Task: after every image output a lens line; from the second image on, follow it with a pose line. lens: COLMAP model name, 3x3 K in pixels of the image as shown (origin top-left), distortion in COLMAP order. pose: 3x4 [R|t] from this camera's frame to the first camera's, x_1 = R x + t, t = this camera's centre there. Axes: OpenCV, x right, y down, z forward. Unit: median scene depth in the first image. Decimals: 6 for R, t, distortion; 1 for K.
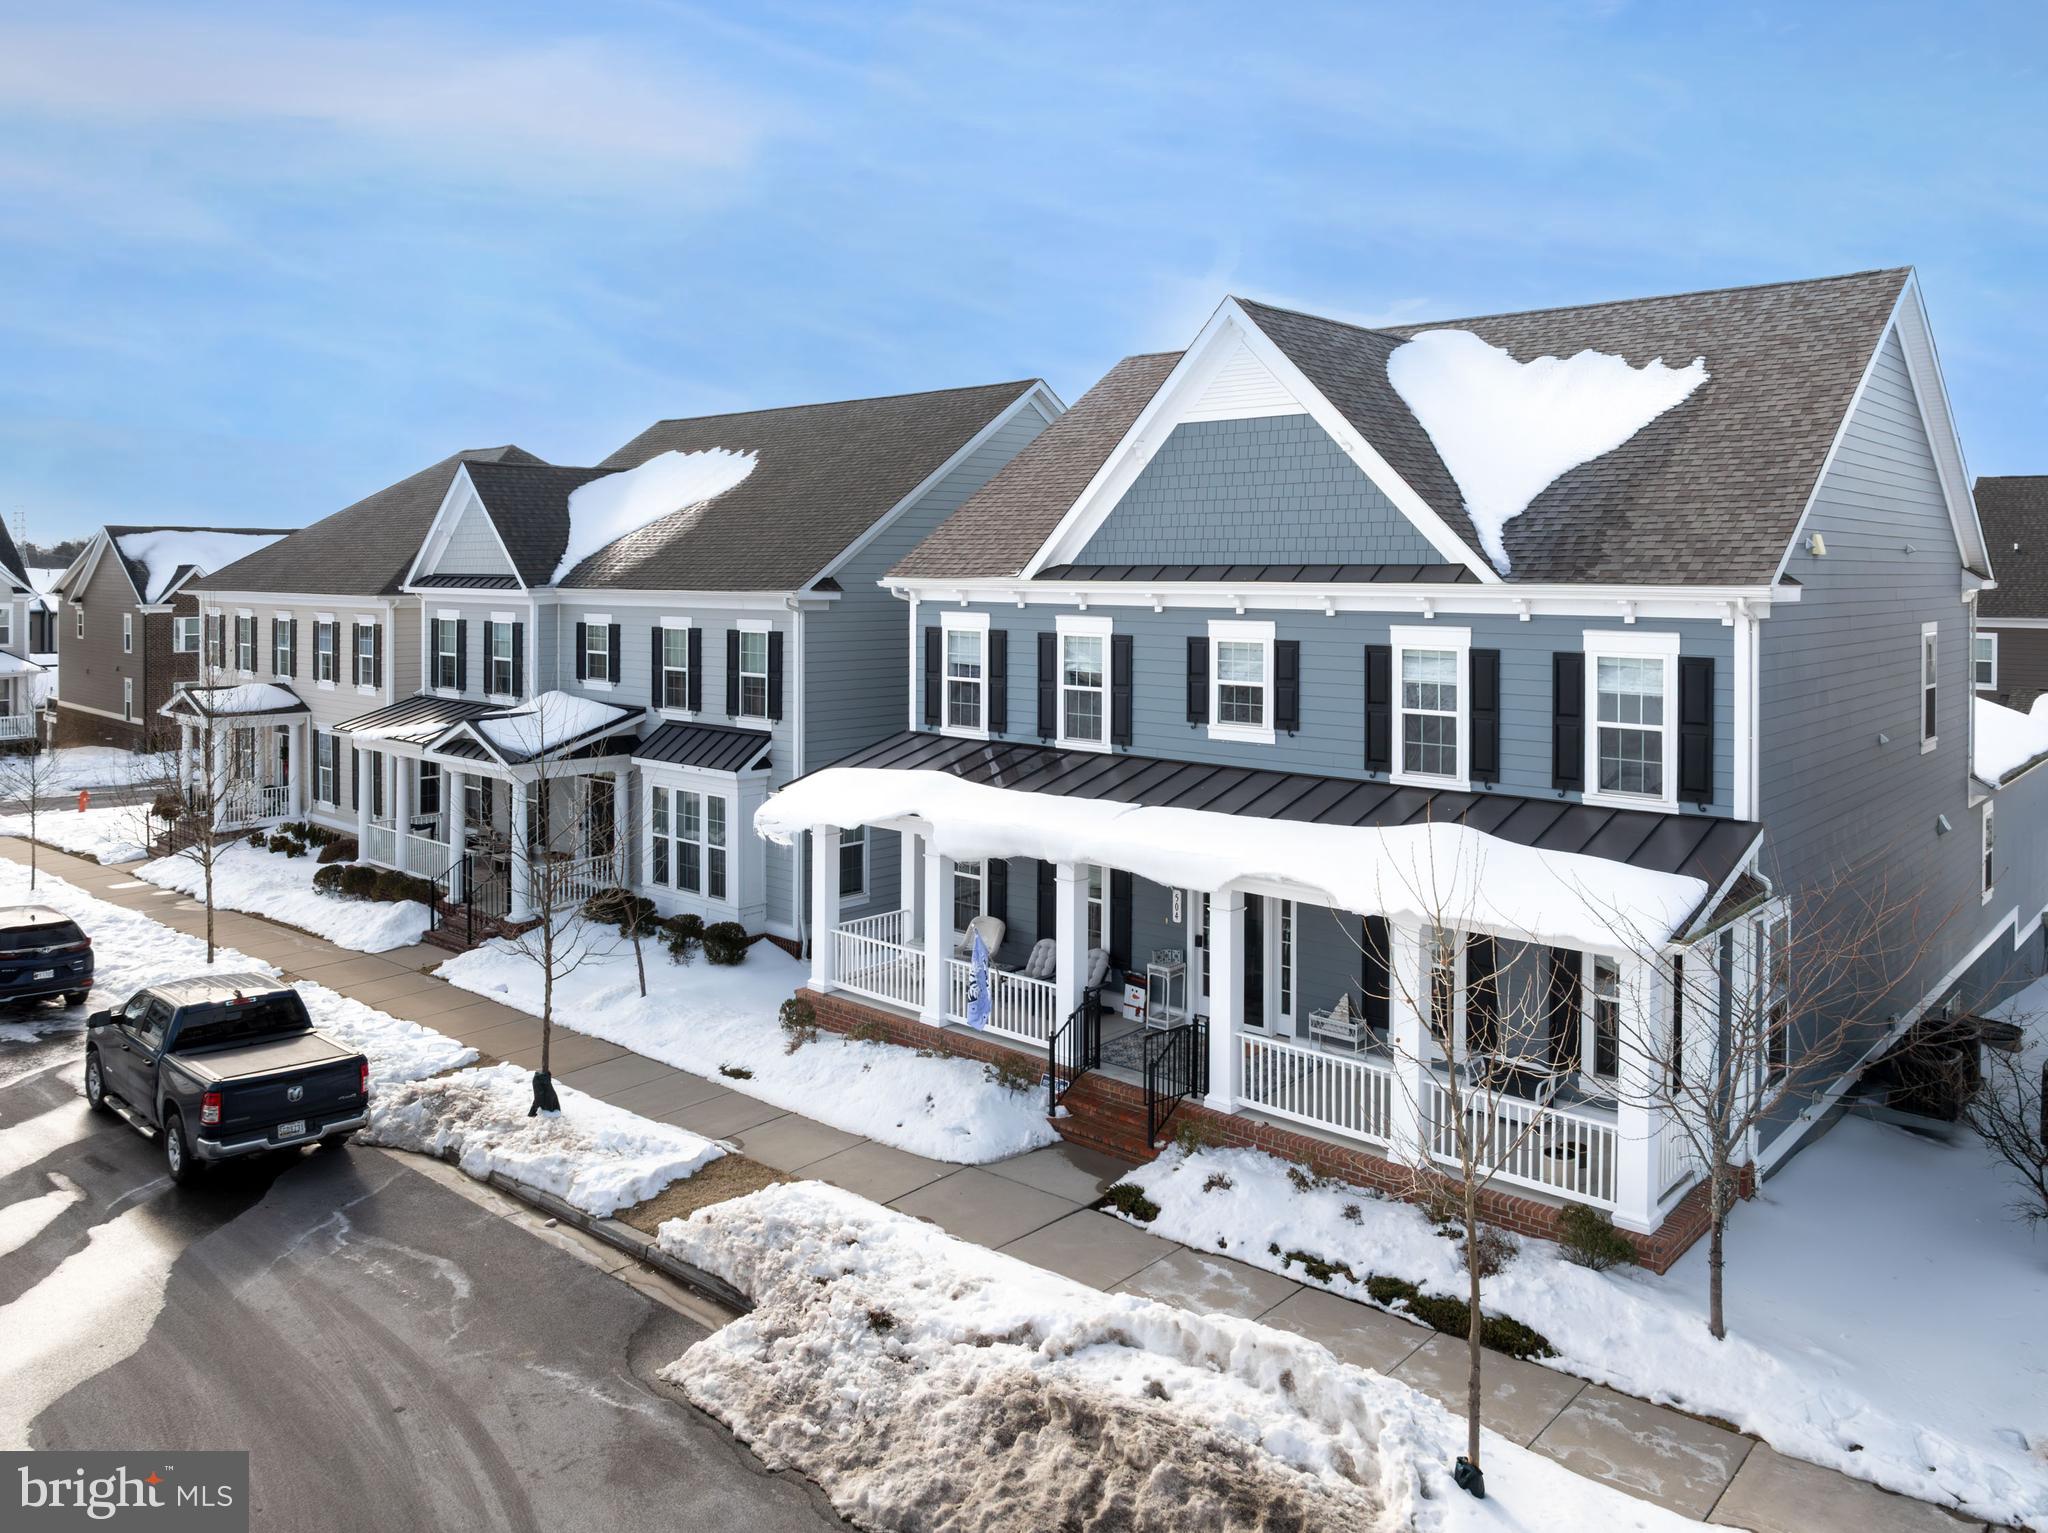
lens RADIAL K [[1503.4, 0, 1027.6], [0, 1503.4, 572.8], [0, 0, 1]] dist [-0.025210, 0.002050]
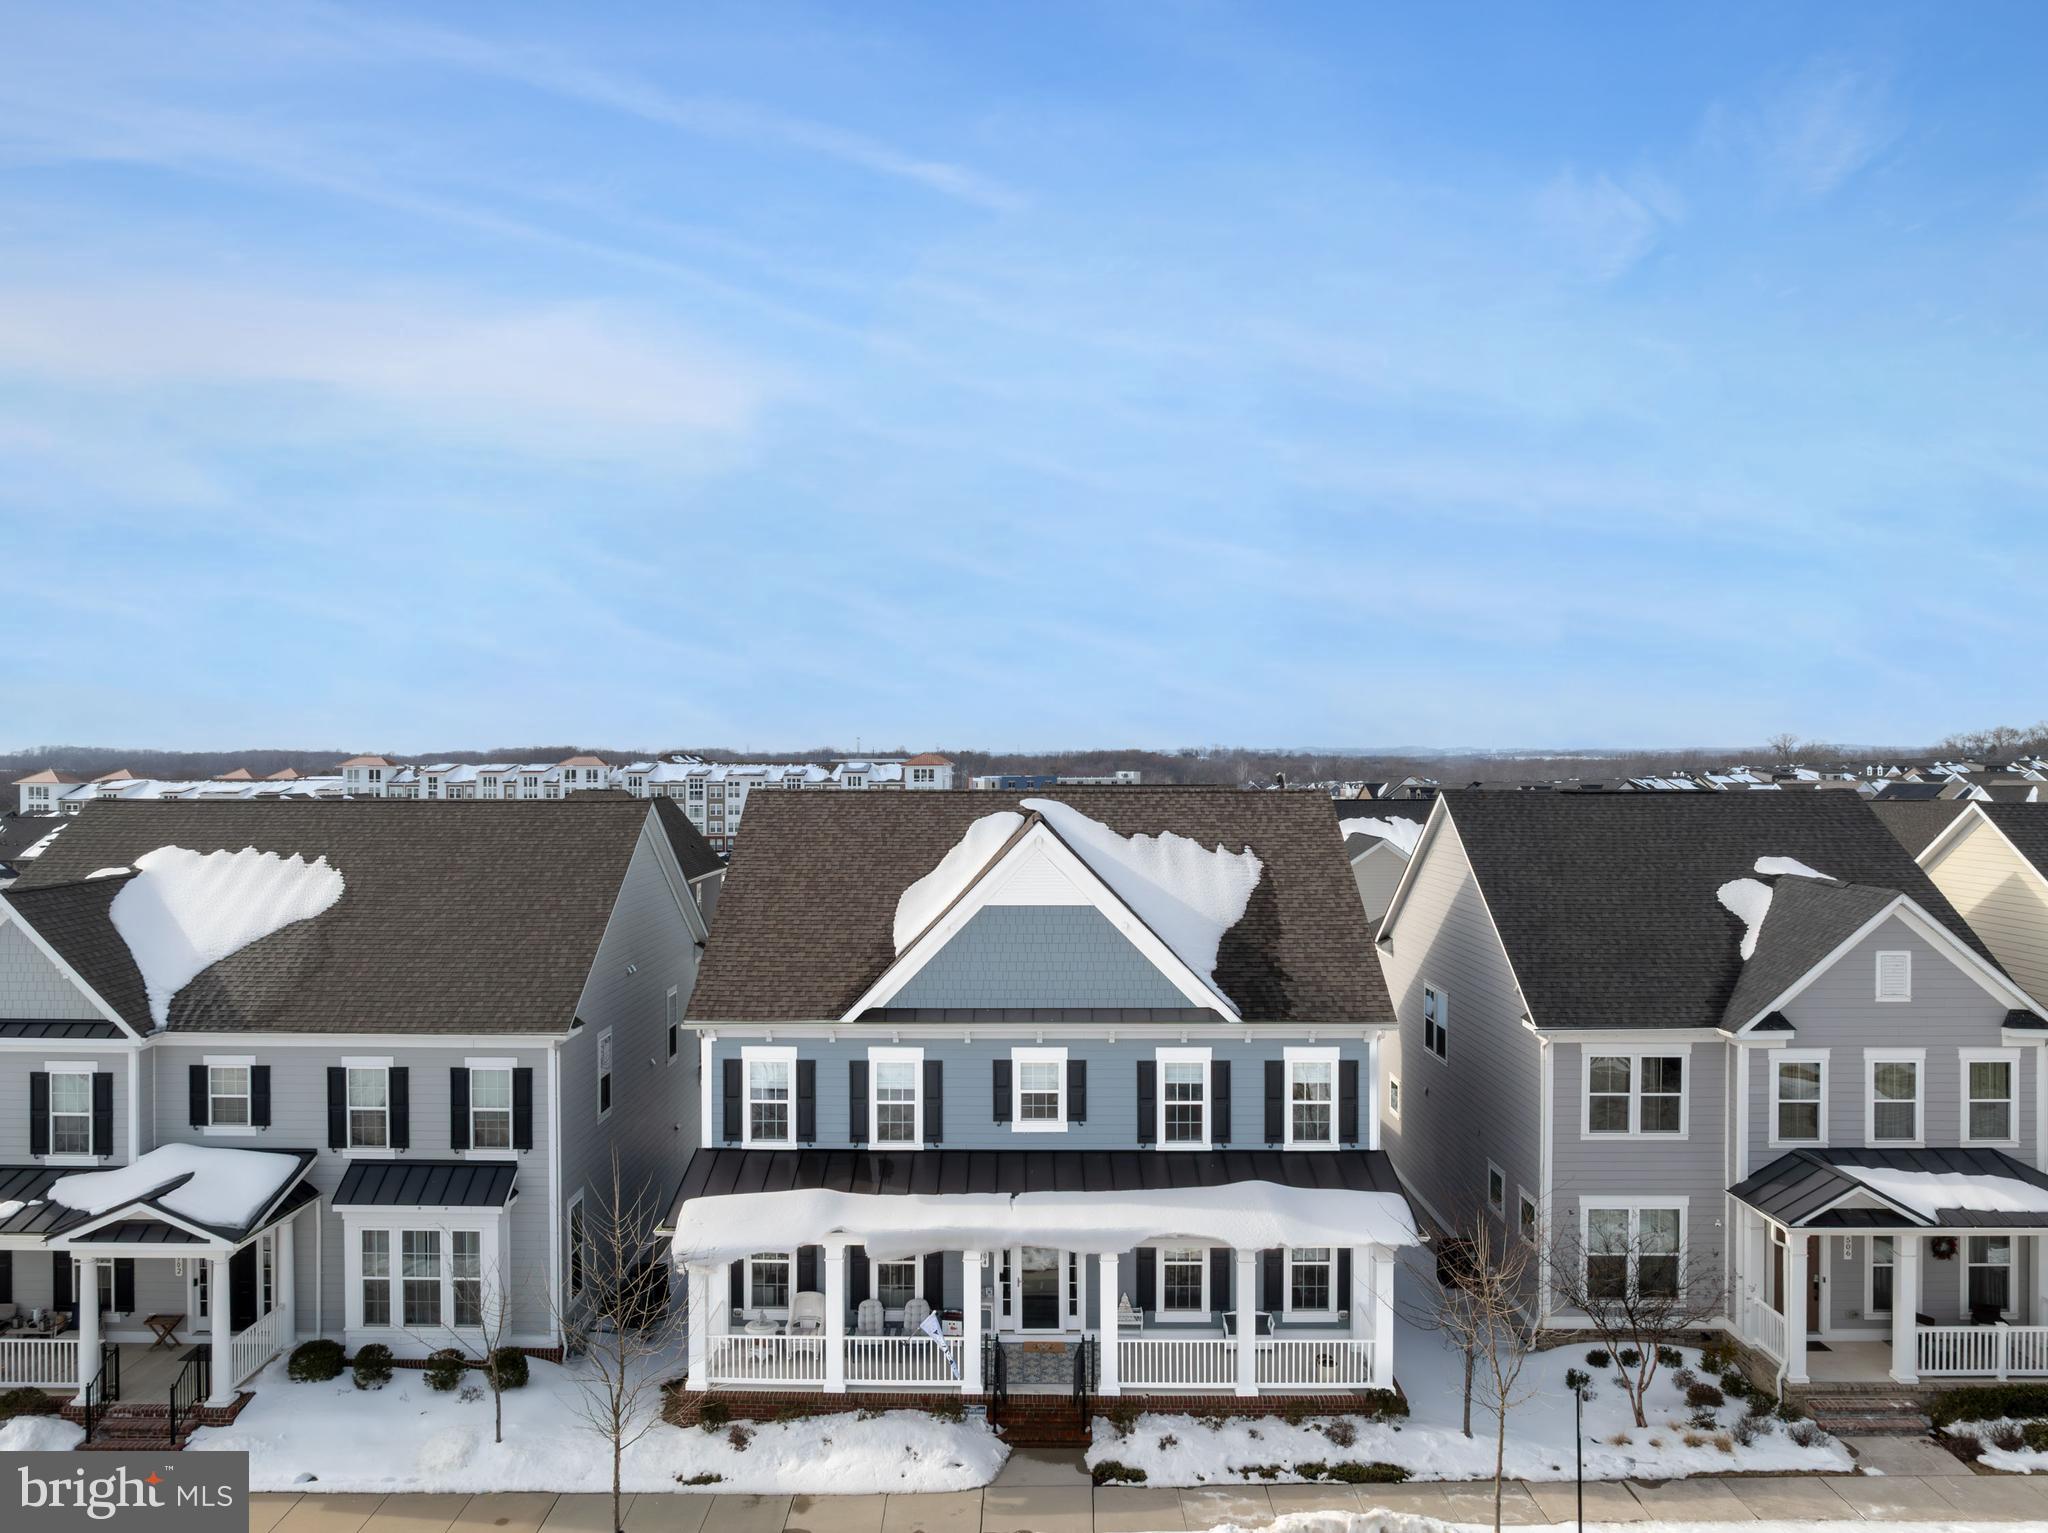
lens RADIAL K [[1445.6, 0, 1011.1], [0, 1445.6, 764.1], [0, 0, 1]] dist [-0.039968, 0.026329]
pose [[0.754117, -0.004555, 0.656724, -0.792872], [0.005625, 0.999984, 0.000476, -0.242746], [-0.656715, 0.003335, 0.754131, -0.014153]]
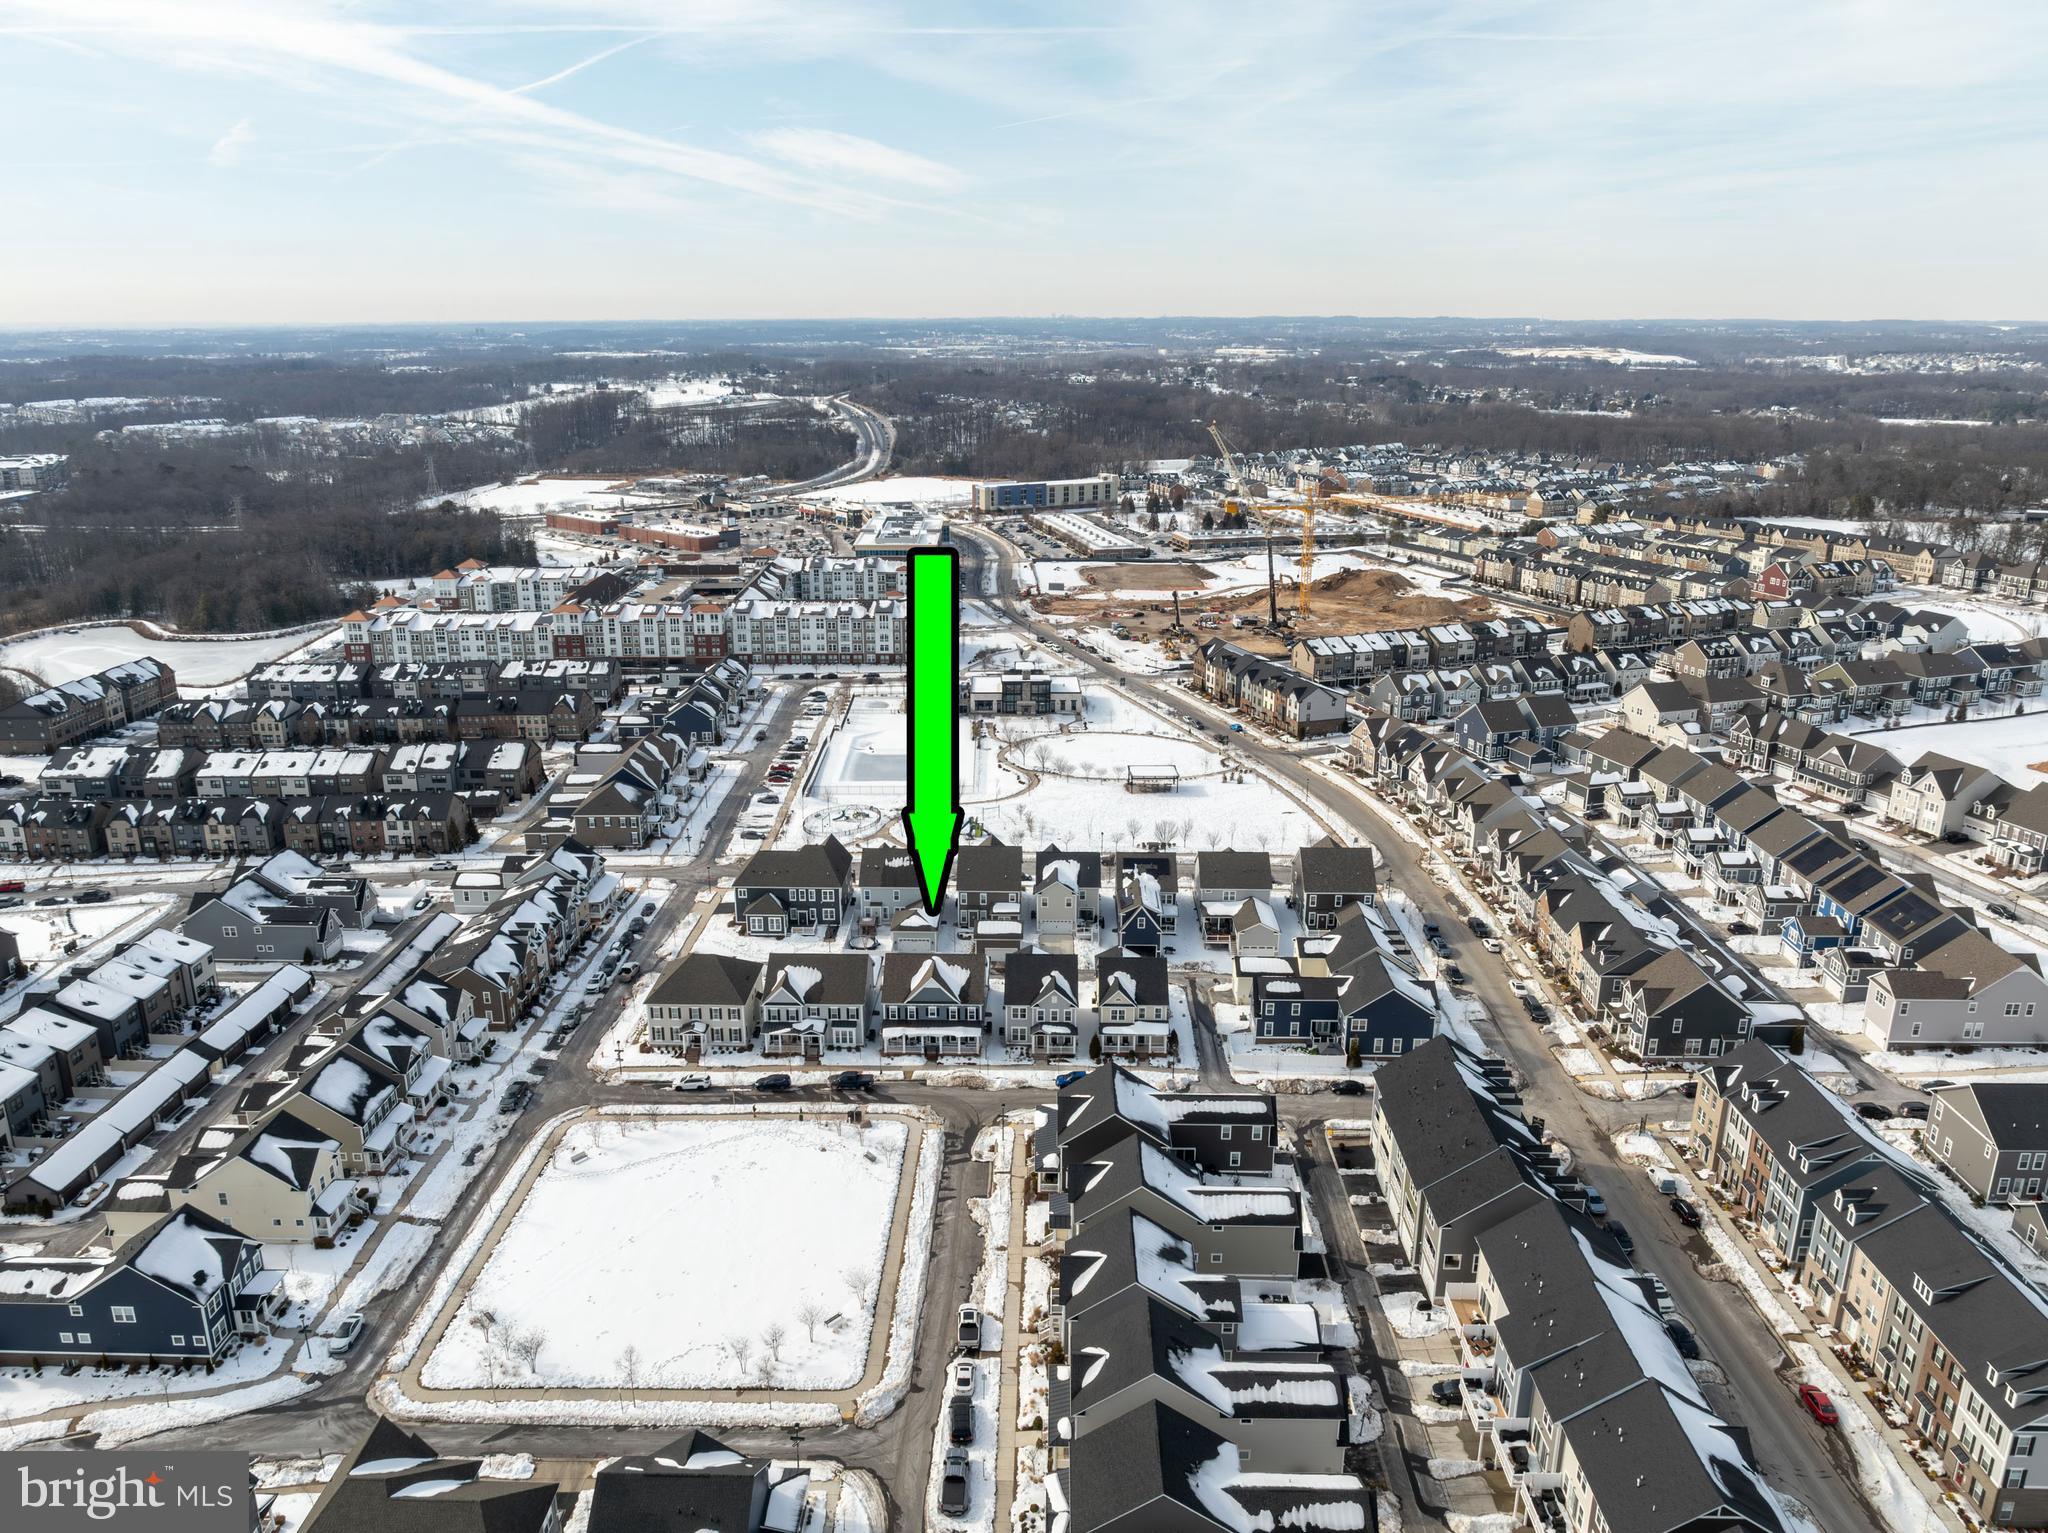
lens RADIAL K [[1428.9, 0, 1021.3], [0, 1428.9, 824.9], [0, 0, 1]] dist [-0.020401, 0.004840]
pose [[0.758239, -0.215957, 0.615172, -5.017117], [0.002232, 0.944403, 0.328783, -4.253080], [-0.651973, -0.247923, 0.716565, -5.907103]]
